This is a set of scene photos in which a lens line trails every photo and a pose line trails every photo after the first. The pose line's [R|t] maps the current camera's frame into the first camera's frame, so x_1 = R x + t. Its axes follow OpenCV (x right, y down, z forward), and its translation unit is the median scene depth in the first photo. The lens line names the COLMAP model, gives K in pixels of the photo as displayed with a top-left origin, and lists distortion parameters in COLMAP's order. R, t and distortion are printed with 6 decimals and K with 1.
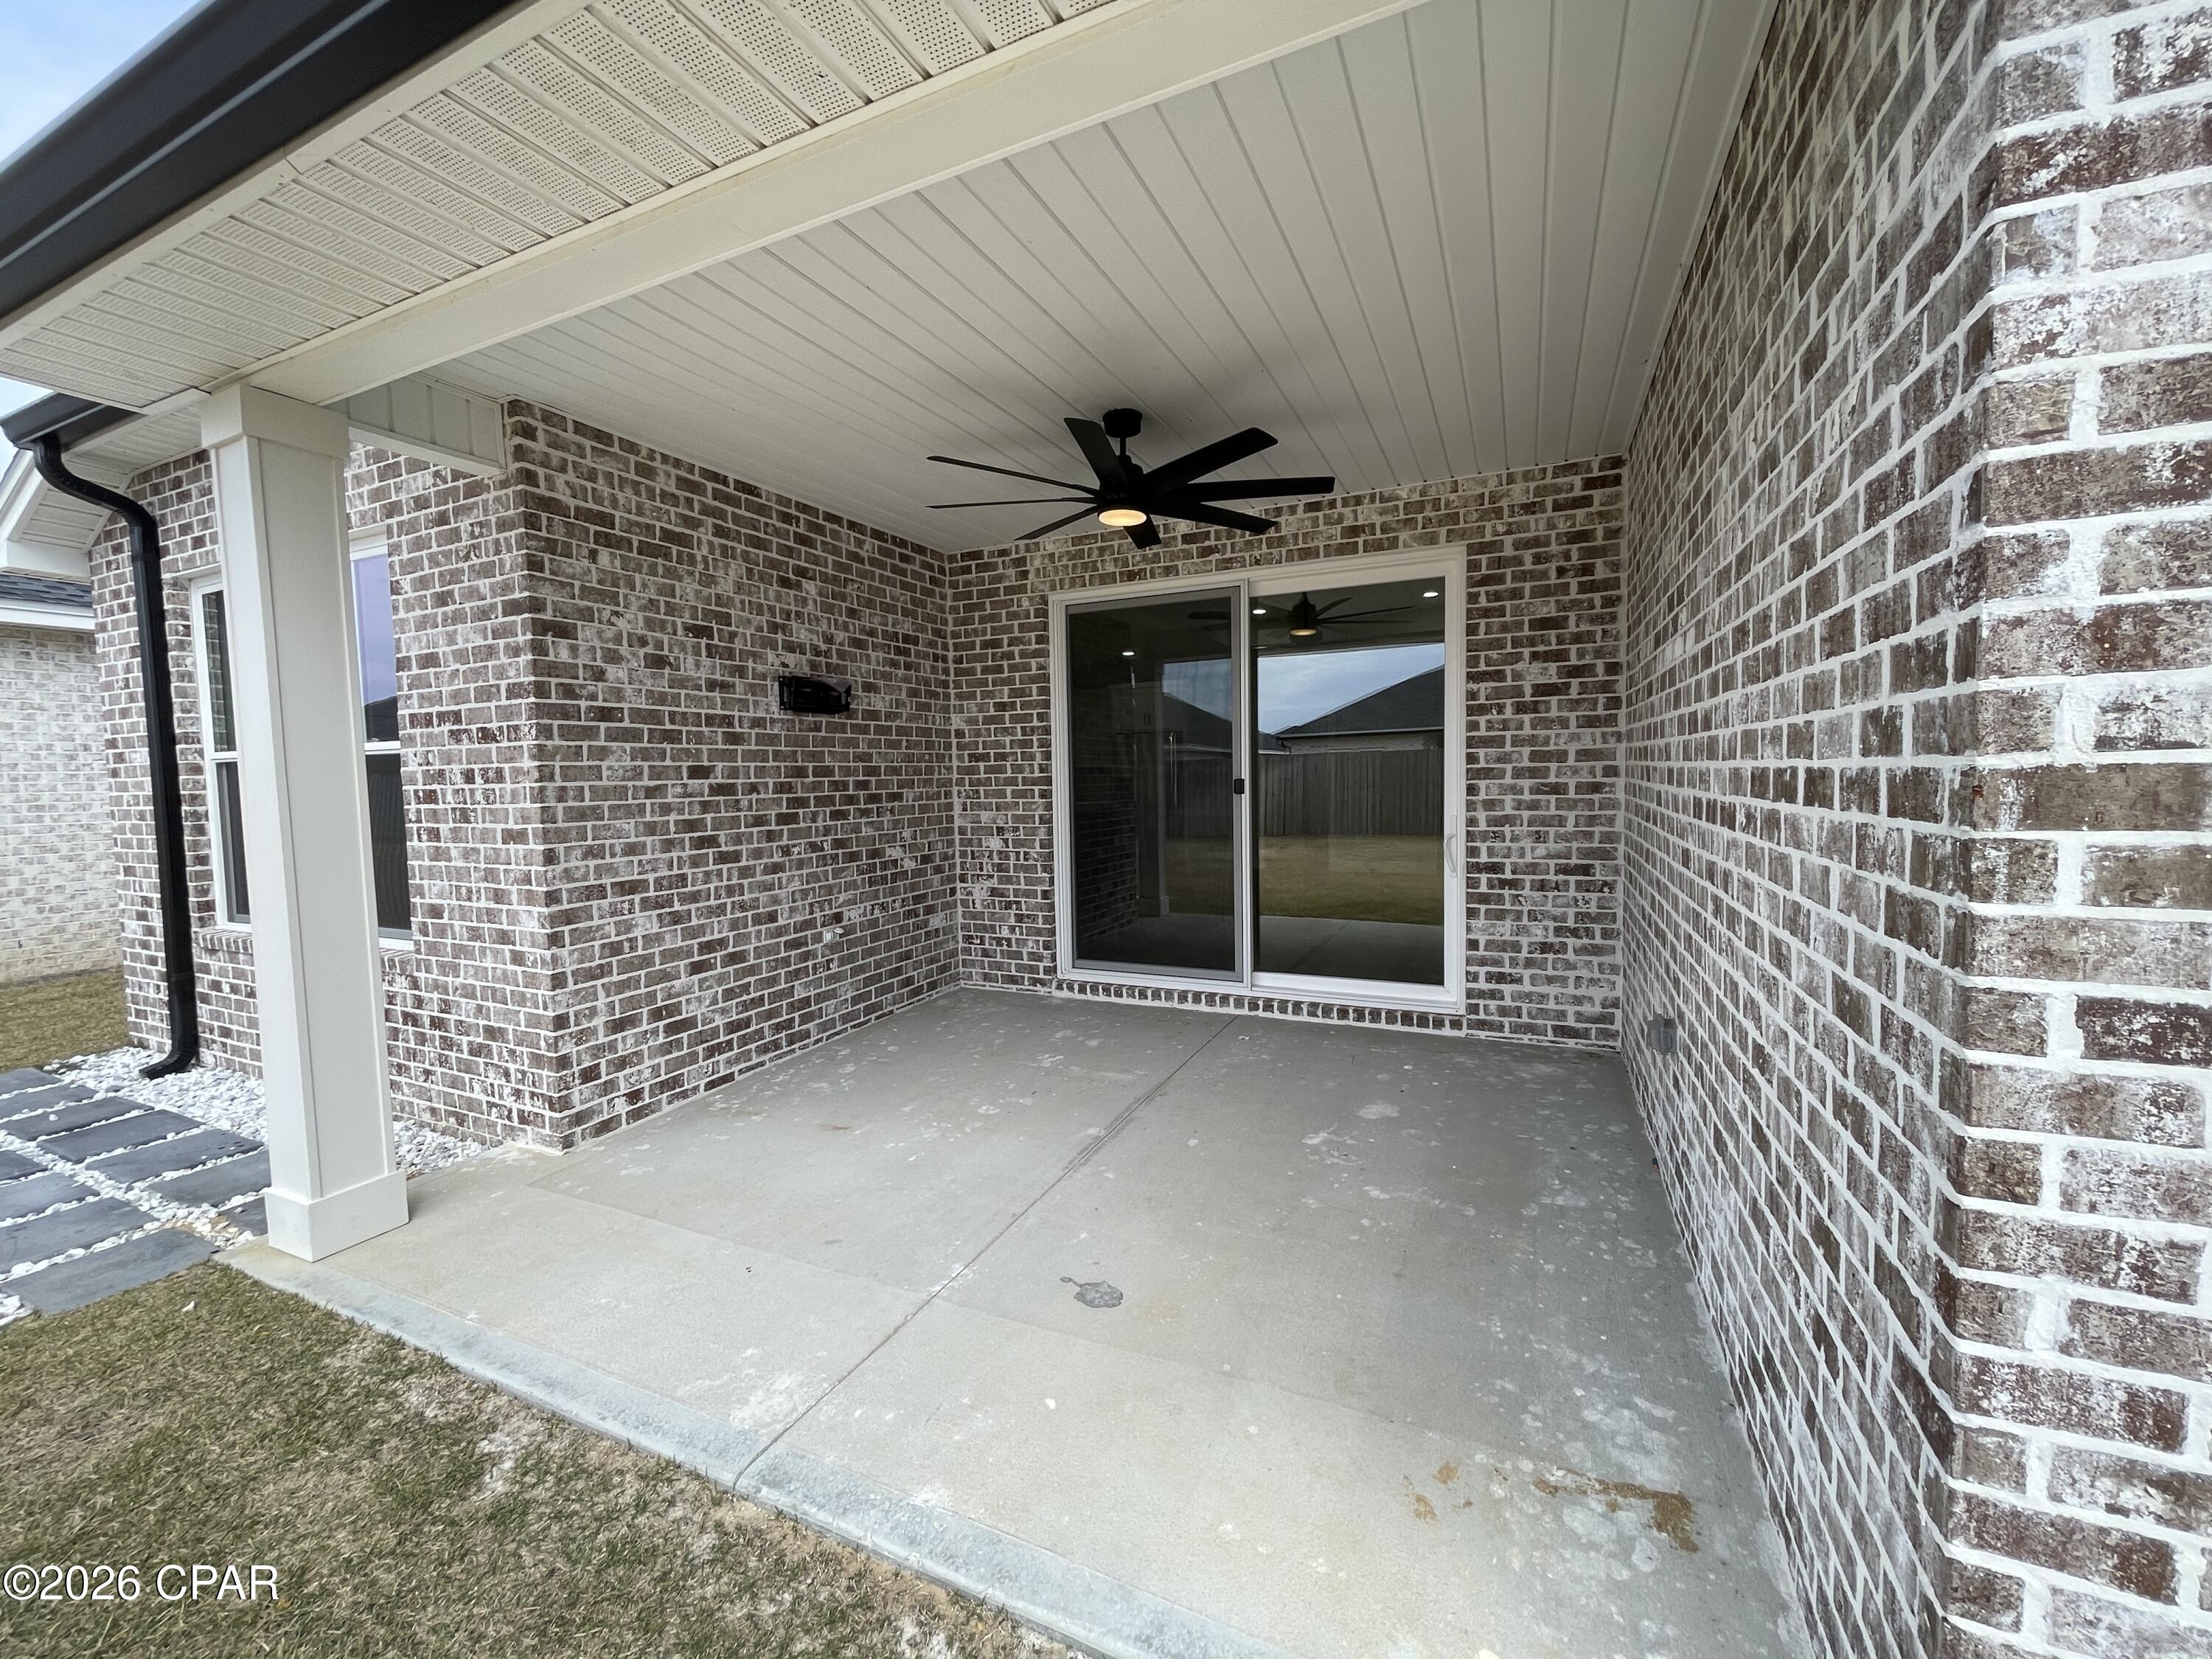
lens RADIAL K [[897.4, 0, 1095.1], [0, 897.4, 827.1], [0, 0, 1]] dist [0.004880, -0.004090]
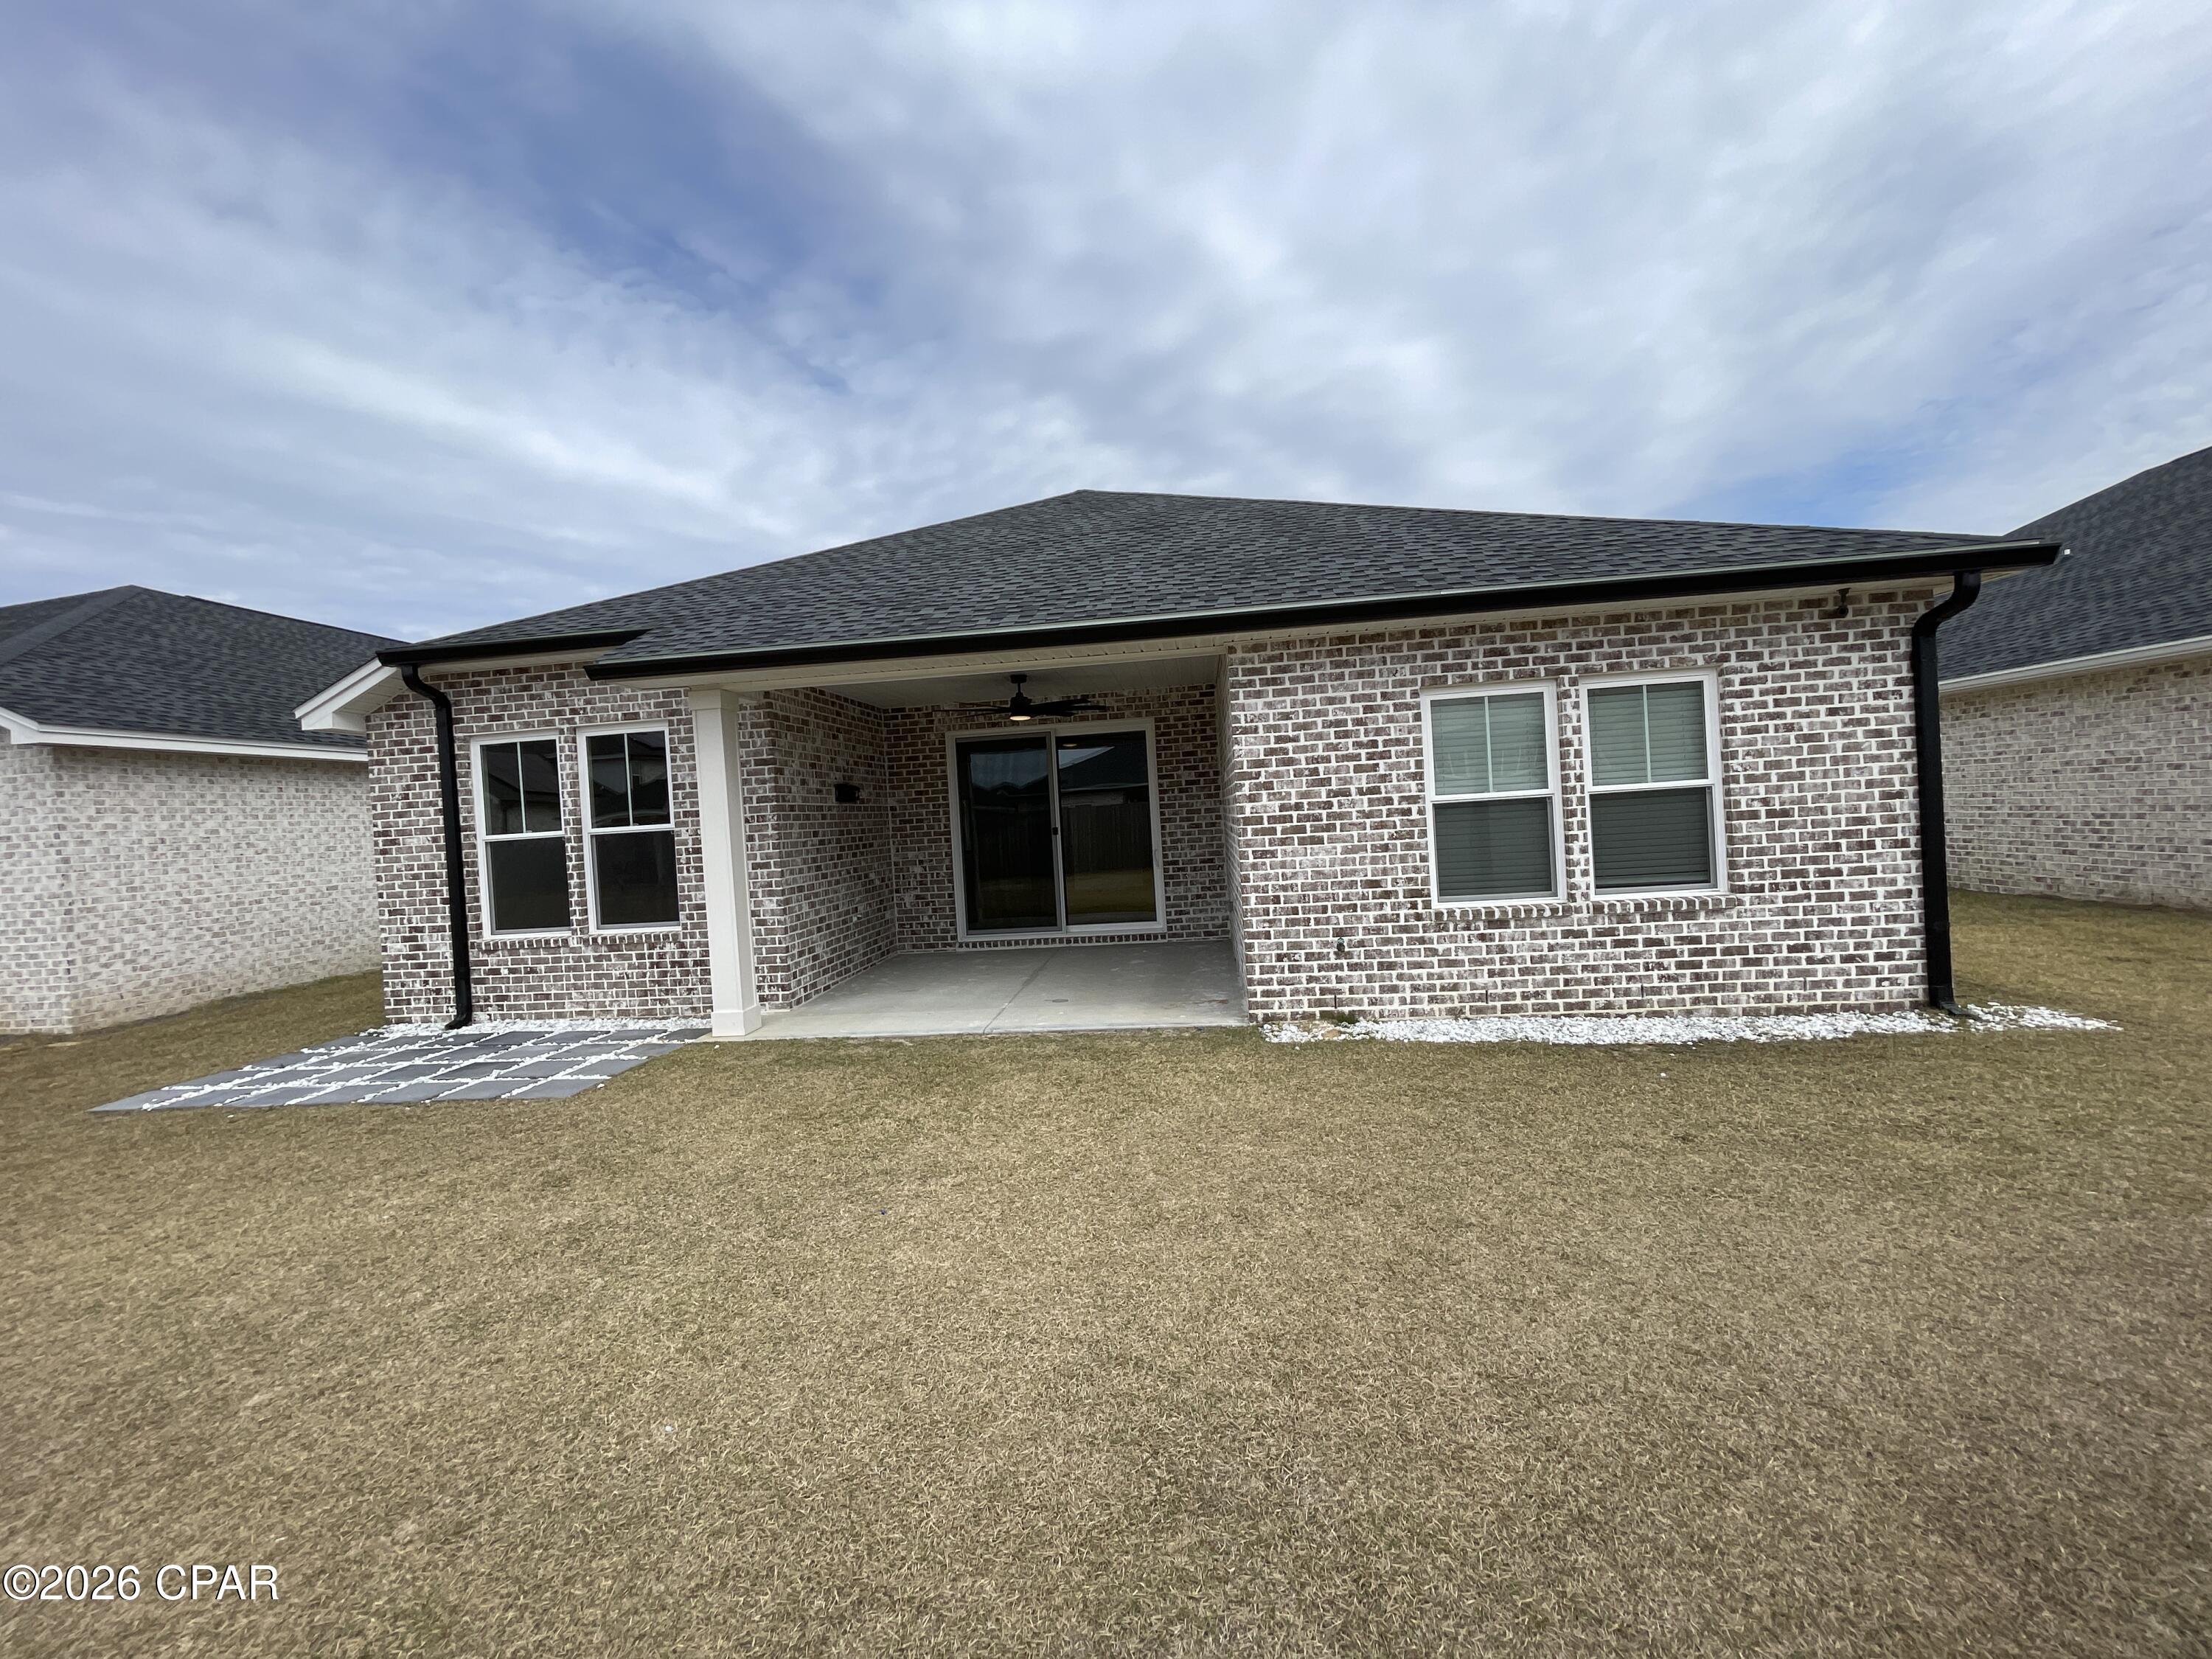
lens RADIAL K [[897.4, 0, 1095.1], [0, 897.4, 827.1], [0, 0, 1]] dist [0.004880, -0.004090]
pose [[0.945597, -0.039853, 0.322890, -0.473538], [0.059430, 0.996929, -0.050998, 0.062134], [-0.319866, 0.067413, 0.945062, -1.081922]]
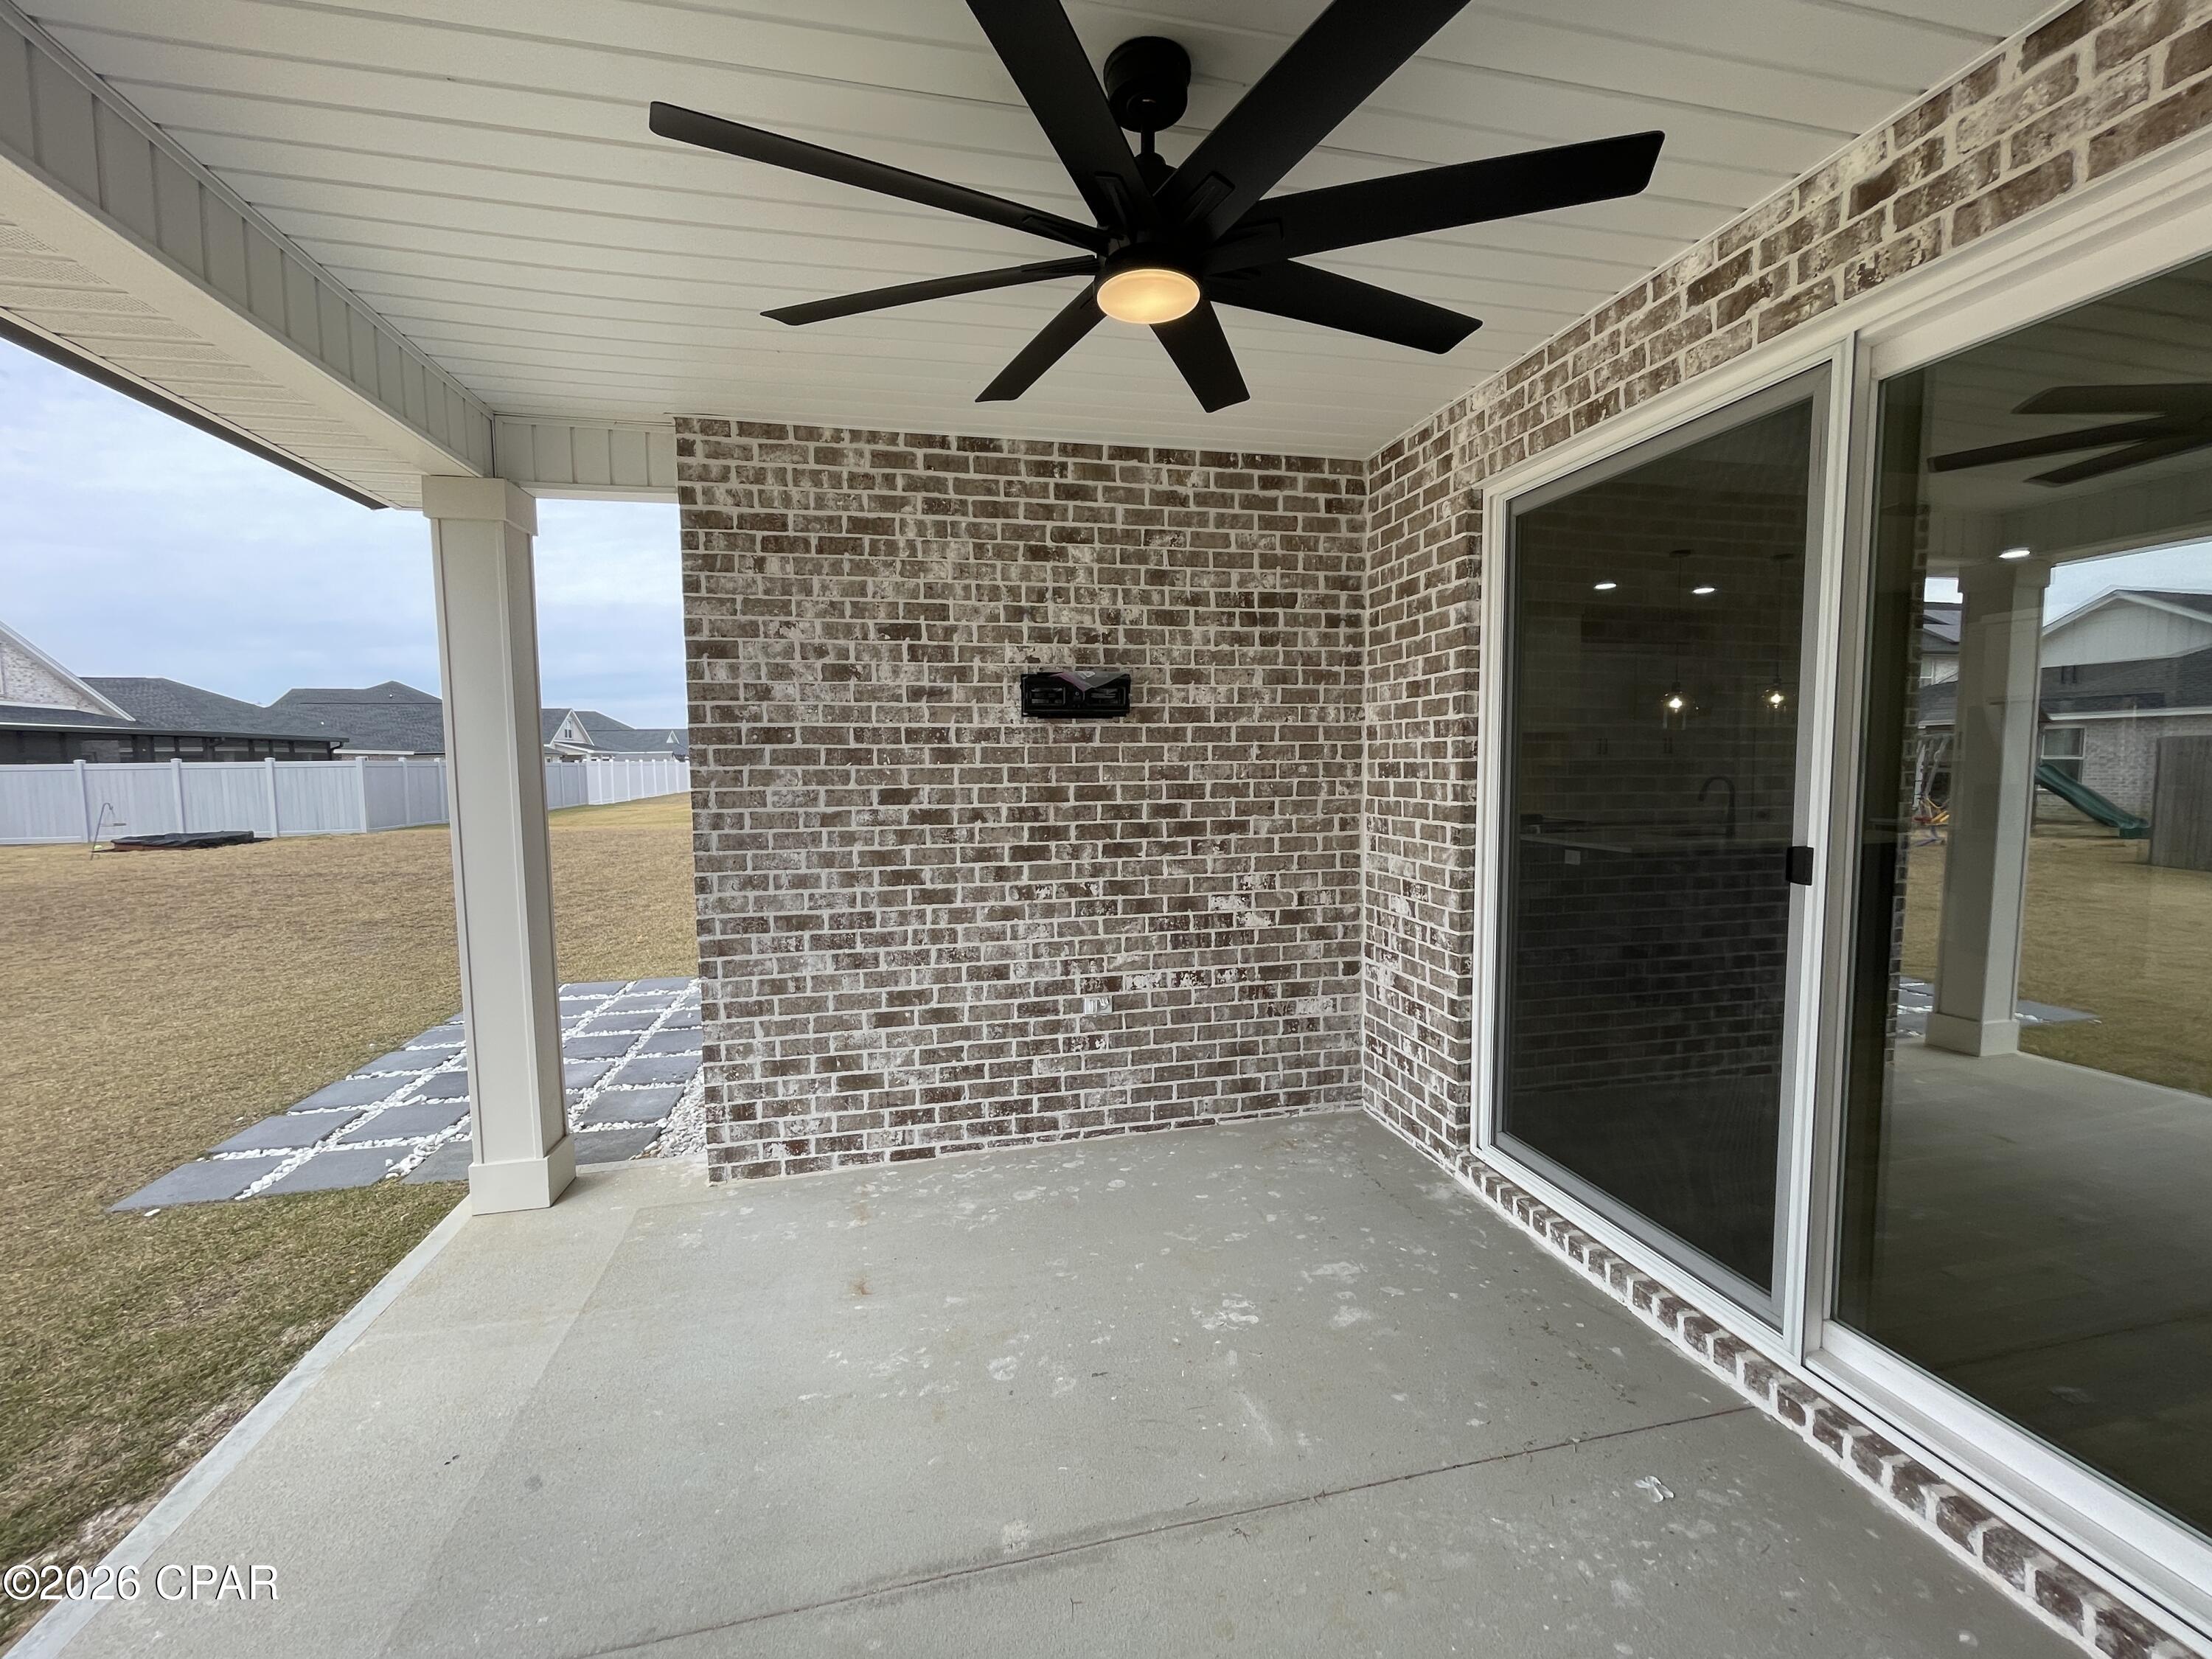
lens RADIAL K [[897.4, 0, 1095.1], [0, 897.4, 827.1], [0, 0, 1]] dist [0.004880, -0.004090]
pose [[0.613075, 0.071261, -0.786805, 0.338503], [-0.047671, 0.997446, 0.053195, -0.082651], [0.788585, 0.004895, 0.614906, 0.594072]]
